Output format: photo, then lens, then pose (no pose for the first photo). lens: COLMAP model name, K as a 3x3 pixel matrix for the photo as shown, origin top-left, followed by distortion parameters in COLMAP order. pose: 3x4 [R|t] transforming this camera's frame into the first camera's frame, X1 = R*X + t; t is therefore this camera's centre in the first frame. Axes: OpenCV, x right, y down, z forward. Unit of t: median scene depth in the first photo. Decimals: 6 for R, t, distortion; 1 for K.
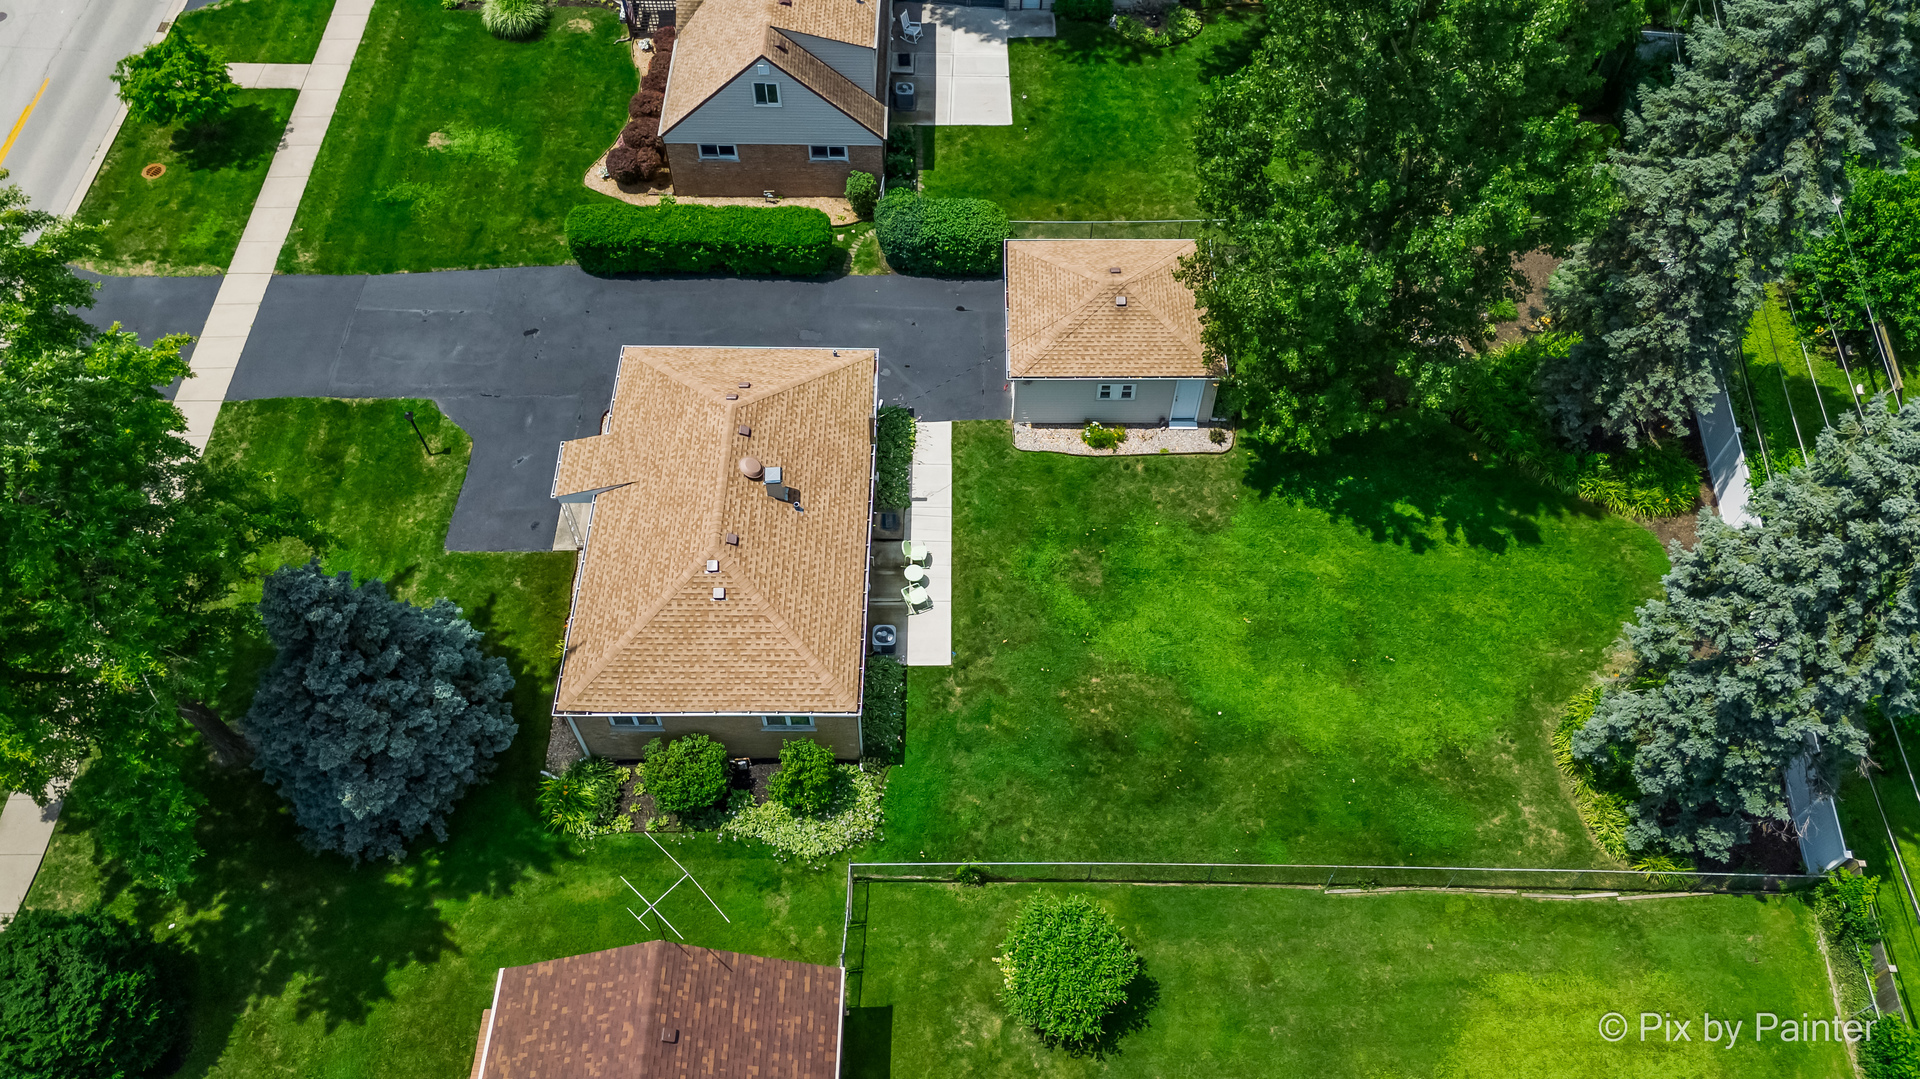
lens RADIAL K [[1444.5, 0, 903.3], [0, 1444.5, 540.6], [0, 0, 1]] dist [0.061347, -0.095767]
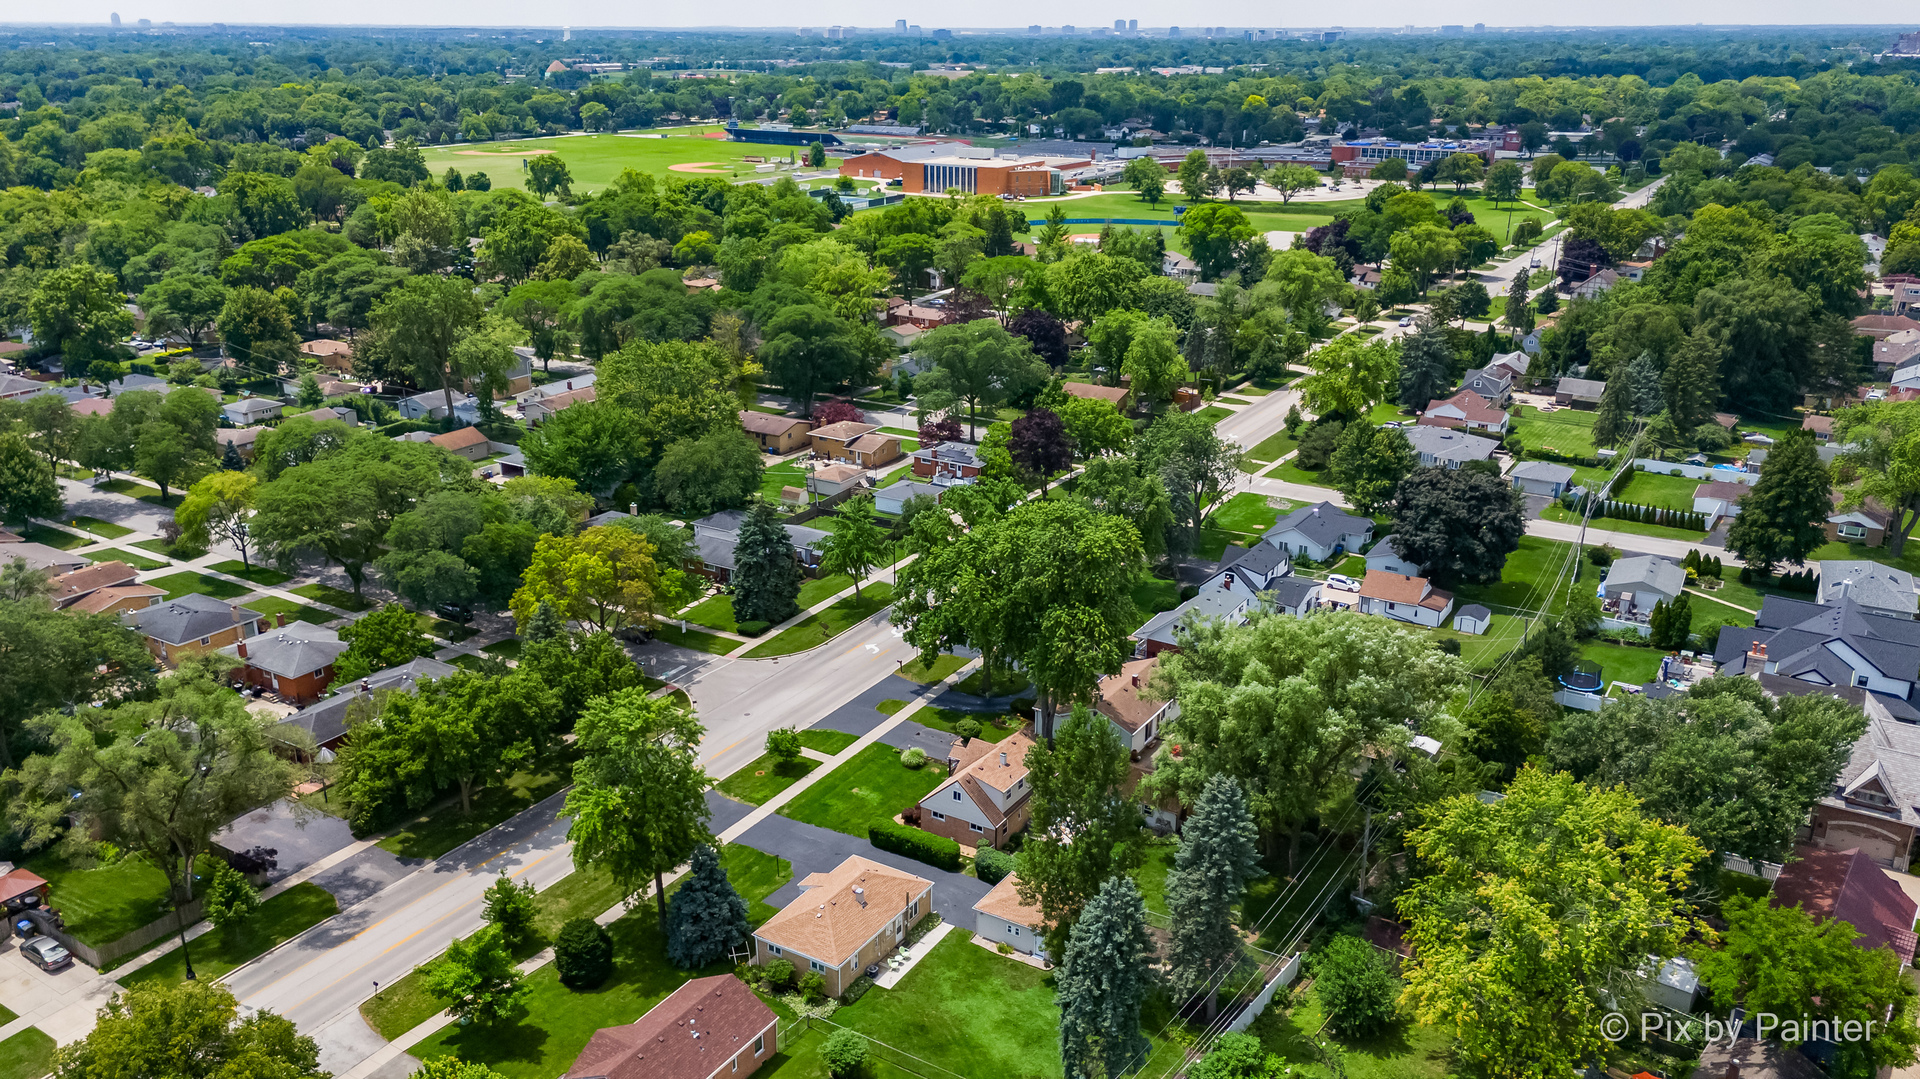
lens RADIAL K [[1444.5, 0, 903.3], [0, 1444.5, 540.6], [0, 0, 1]] dist [0.061347, -0.095767]
pose [[0.837012, 0.162273, -0.522569, 1.147180], [-0.433442, 0.779520, -0.452192, 0.560729], [0.333975, 0.604993, 0.722803, -1.203601]]
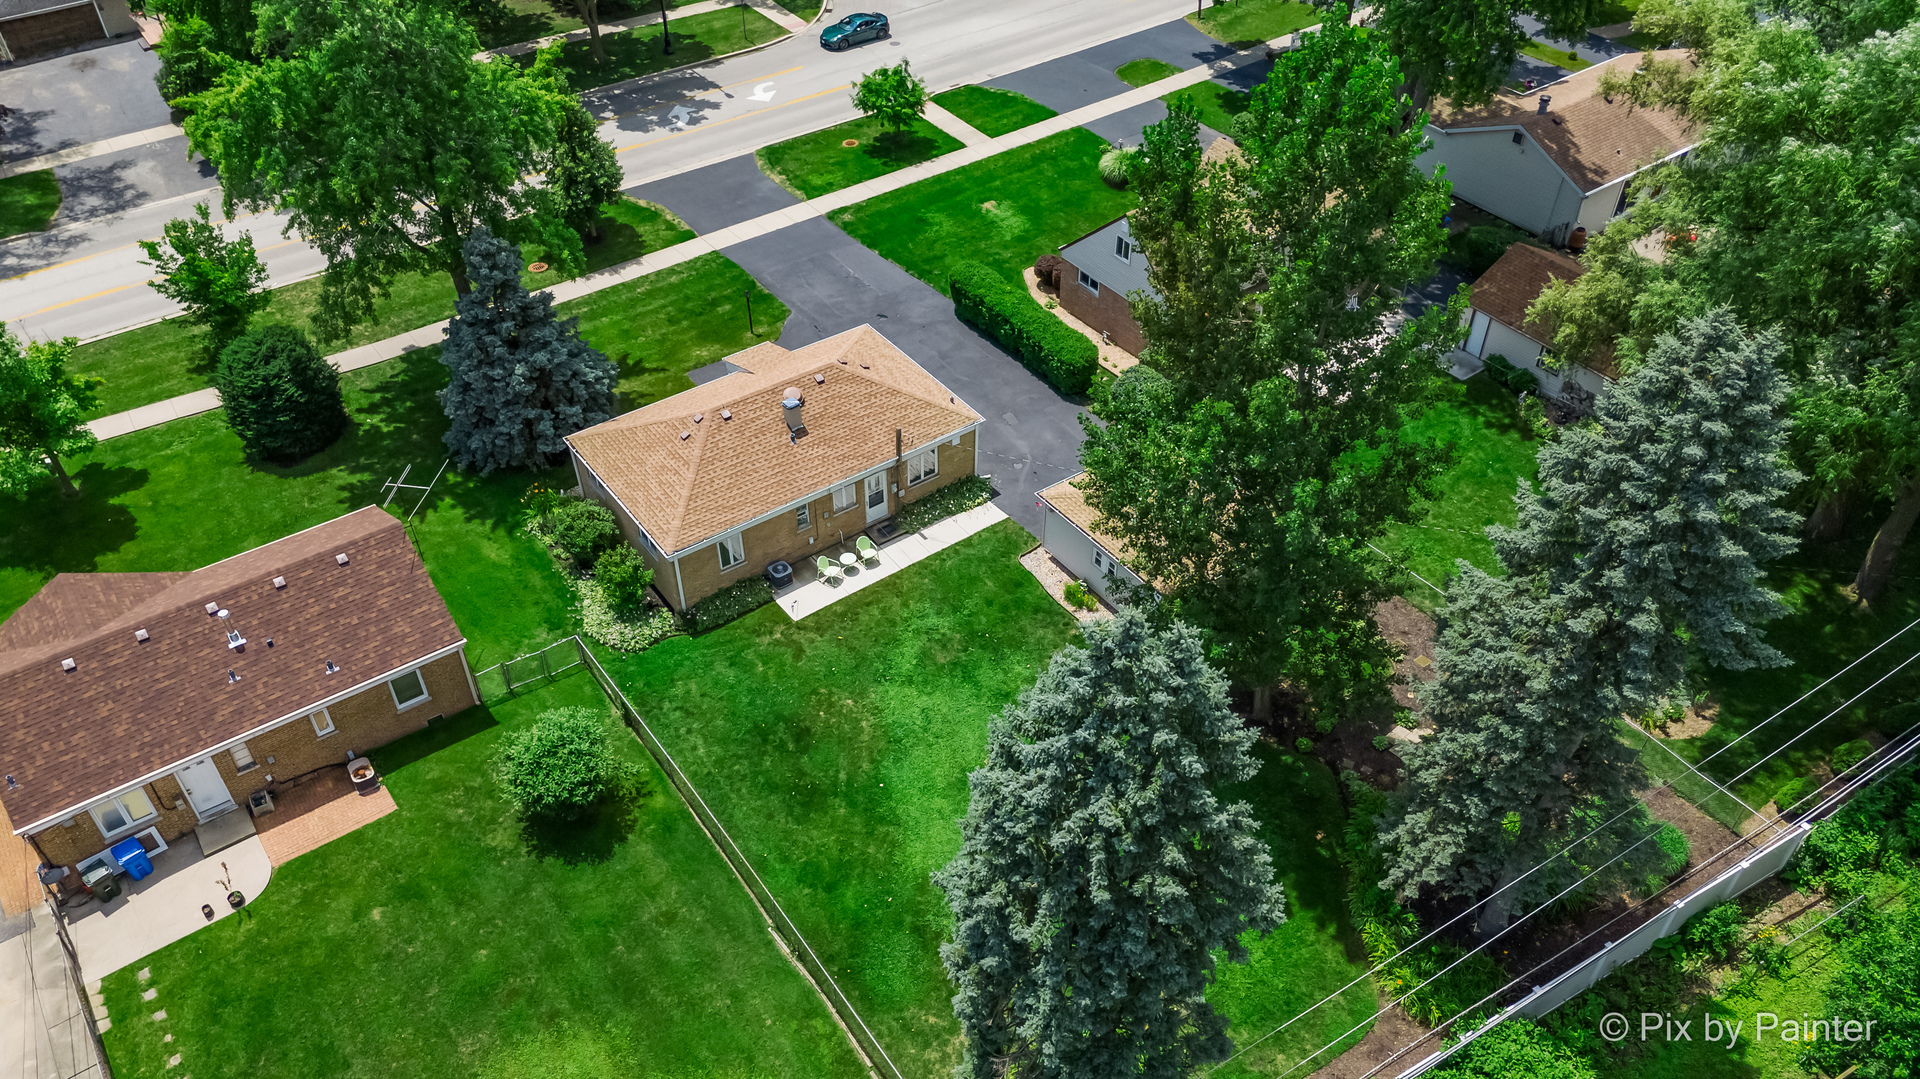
lens RADIAL K [[1429.0, 0, 956.7], [0, 1429.0, 511.1], [0, 0, 1]] dist [0.049891, -0.001753]
pose [[0.590957, 0.517765, -0.618619, 0.706521], [-0.655865, 0.754860, 0.005258, -0.066088], [0.469693, 0.402624, 0.785674, 0.104475]]
